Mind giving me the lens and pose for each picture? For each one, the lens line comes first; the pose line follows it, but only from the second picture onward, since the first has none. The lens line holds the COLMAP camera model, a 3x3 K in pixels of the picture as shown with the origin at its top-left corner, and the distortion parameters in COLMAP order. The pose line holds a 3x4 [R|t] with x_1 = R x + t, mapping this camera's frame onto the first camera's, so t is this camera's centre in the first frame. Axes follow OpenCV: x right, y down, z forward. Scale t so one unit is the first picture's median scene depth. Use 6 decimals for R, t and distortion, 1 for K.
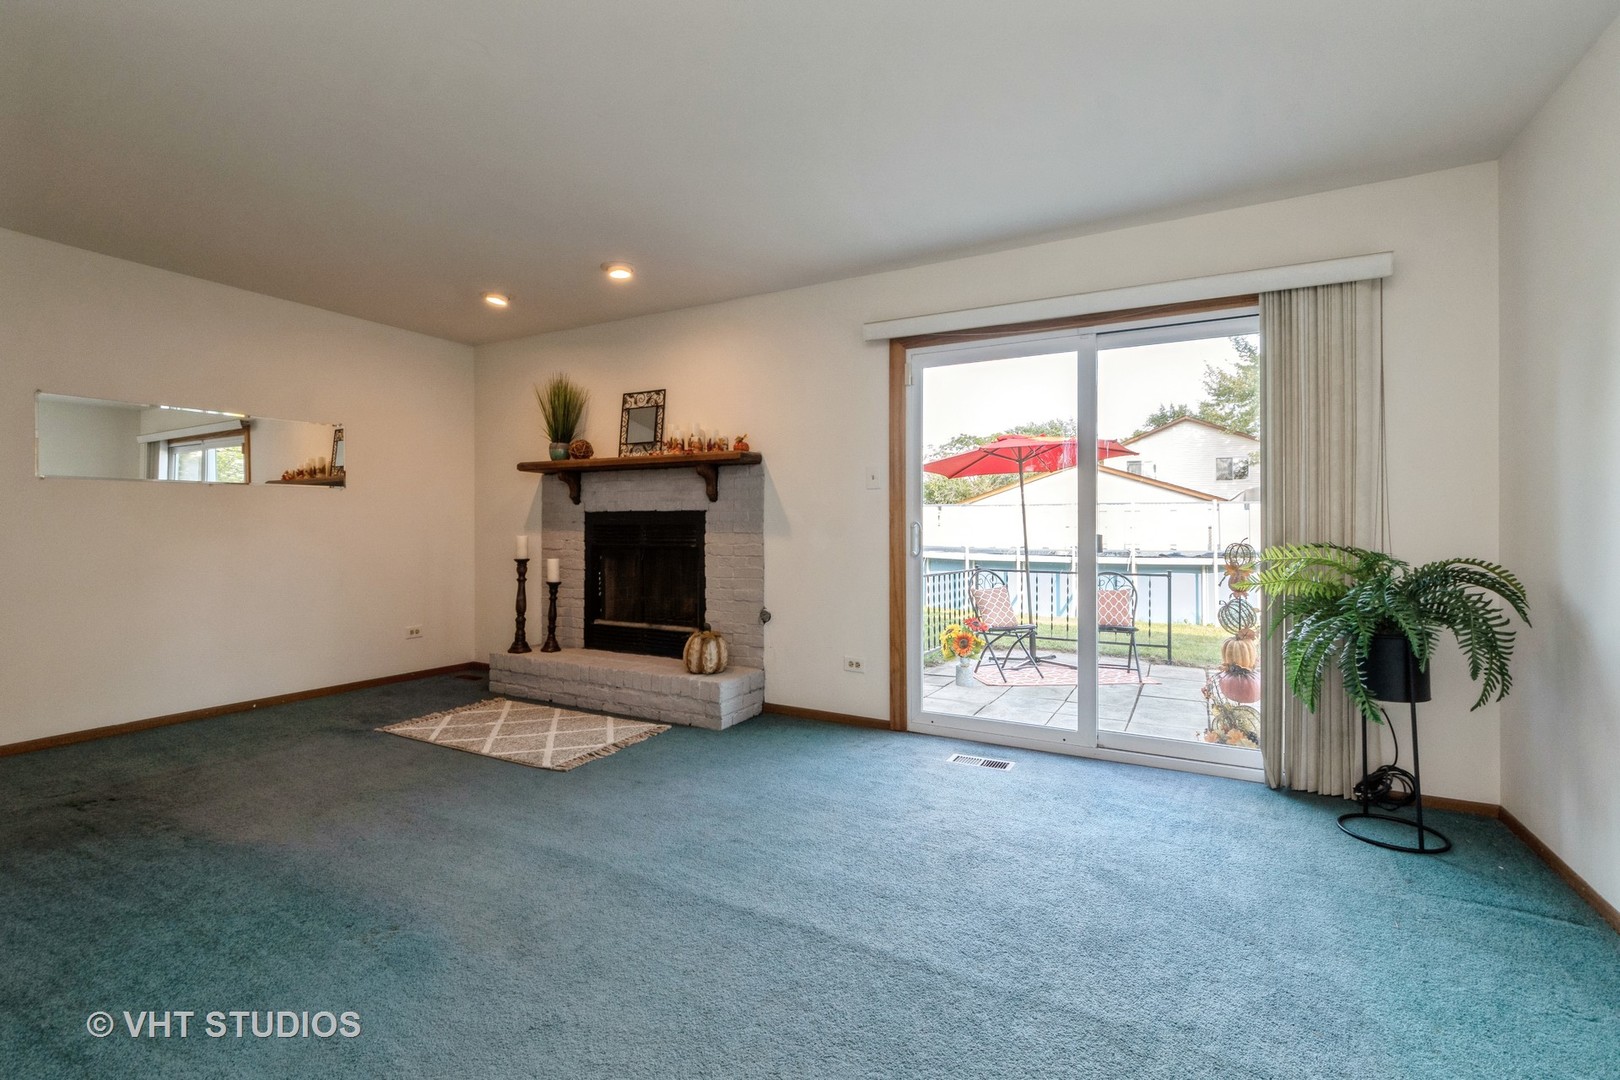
lens RADIAL K [[711.1, 0, 803.2], [0, 711.1, 526.3], [0, 0, 1]] dist [-0.011836, -0.000471]
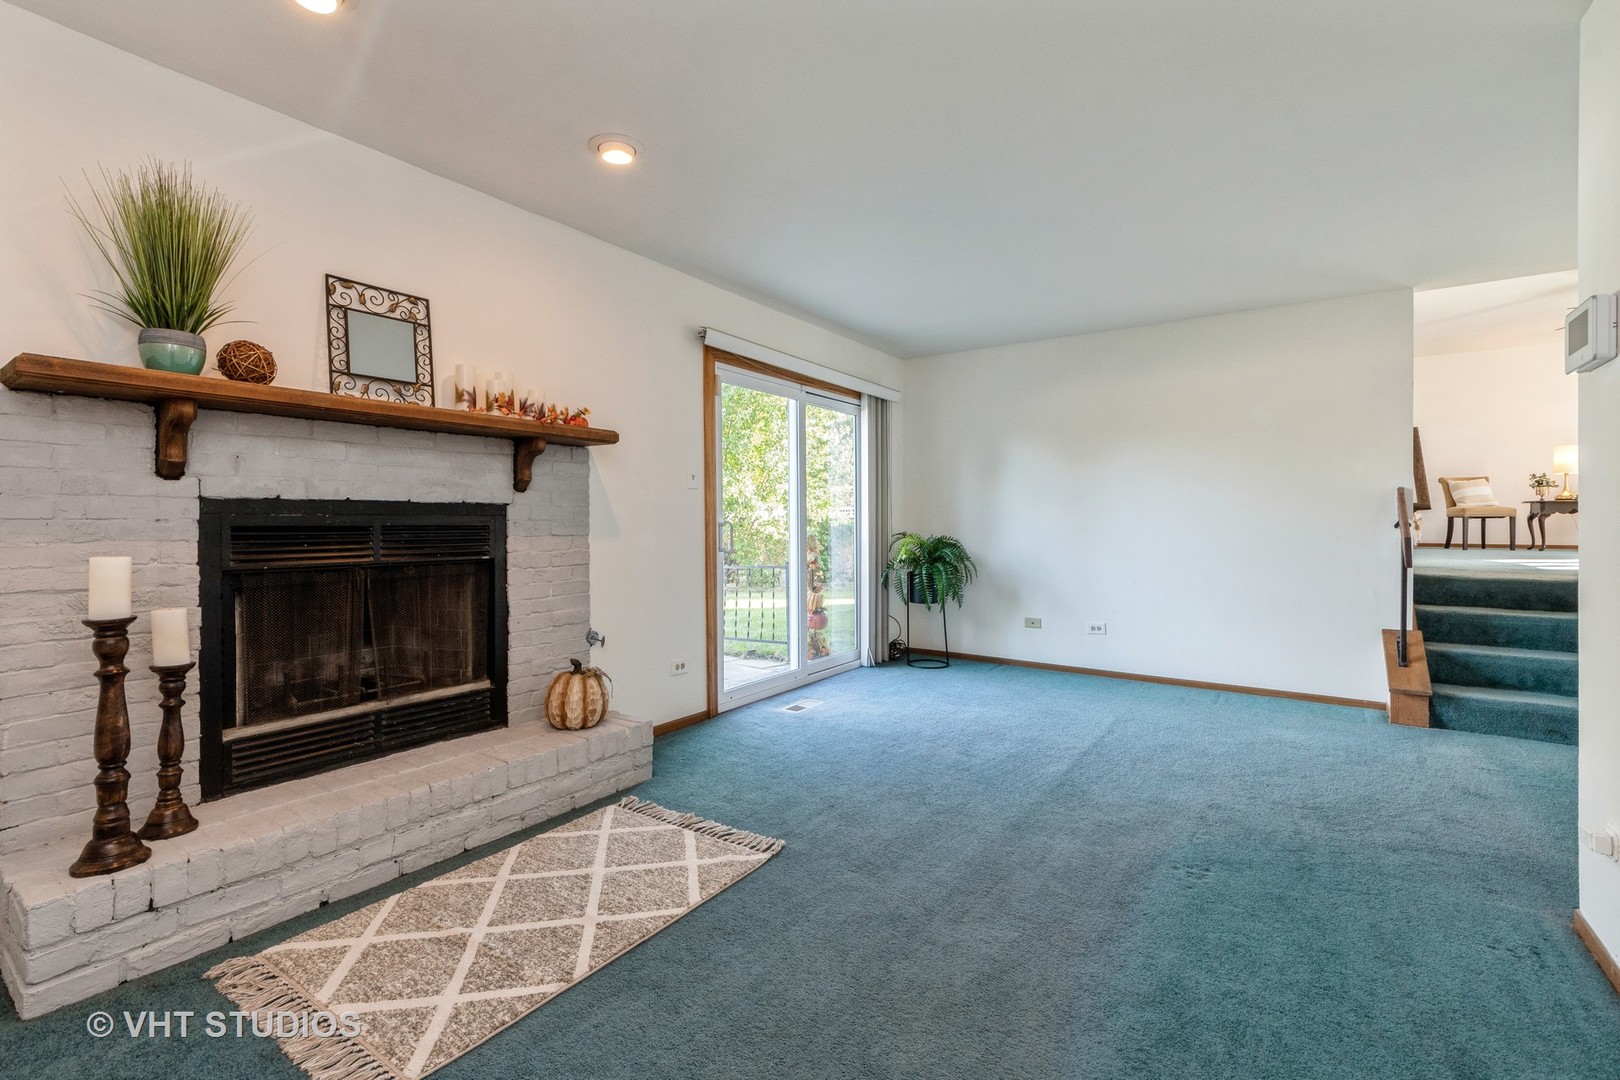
lens RADIAL K [[689.5, 0, 815.2], [0, 689.5, 536.5], [0, 0, 1]] dist [-0.010287, 0.000081]
pose [[0.121387, -0.018244, 0.992438, -0.735405], [0.008019, 0.999816, 0.017399, -0.000081], [-0.992573, 0.005846, 0.121511, 0.606537]]
